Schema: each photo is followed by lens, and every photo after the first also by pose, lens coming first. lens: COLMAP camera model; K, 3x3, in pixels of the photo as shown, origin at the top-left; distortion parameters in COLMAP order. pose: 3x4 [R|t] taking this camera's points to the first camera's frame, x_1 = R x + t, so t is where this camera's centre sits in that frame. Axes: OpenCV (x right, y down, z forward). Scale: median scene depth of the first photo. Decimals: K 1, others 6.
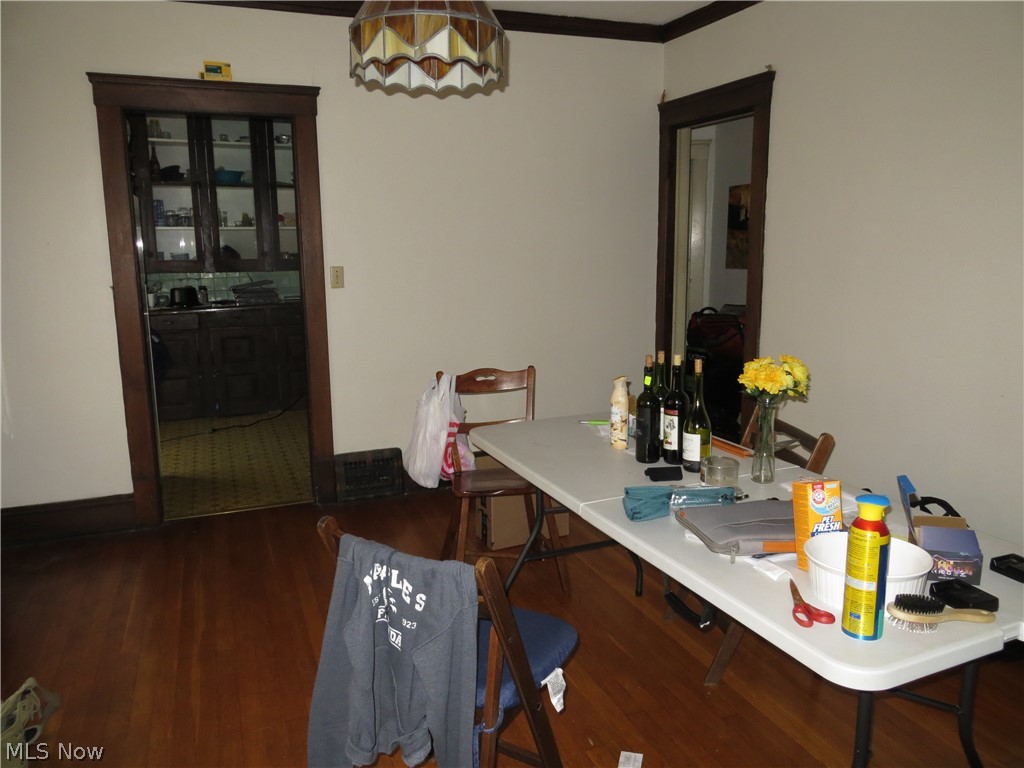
lens RADIAL K [[761.6, 0, 510.5], [0, 761.6, 385.0], [0, 0, 1]] dist [-0.011824, -0.004173]
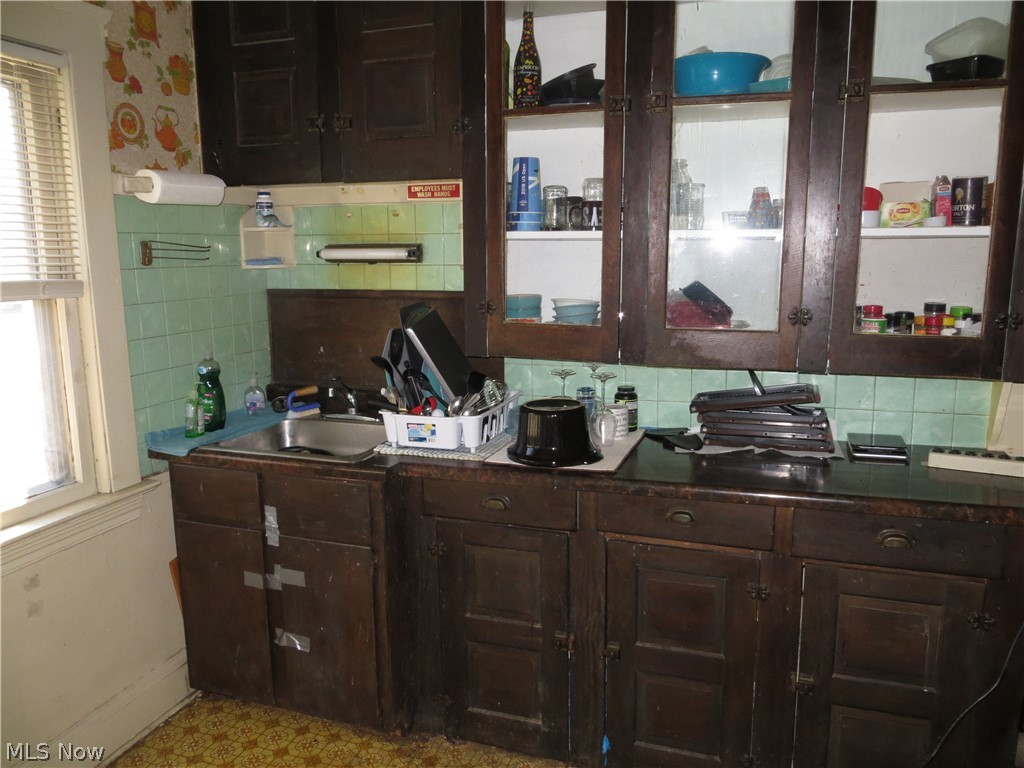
lens RADIAL K [[761.6, 0, 510.6], [0, 761.6, 381.9], [0, 0, 1]] dist [-0.011824, -0.004173]
pose [[0.746629, 0.119151, -0.654483, -0.207976], [-0.121497, 0.991705, 0.041940, -0.146237], [0.654052, 0.048204, 0.754912, 0.698345]]
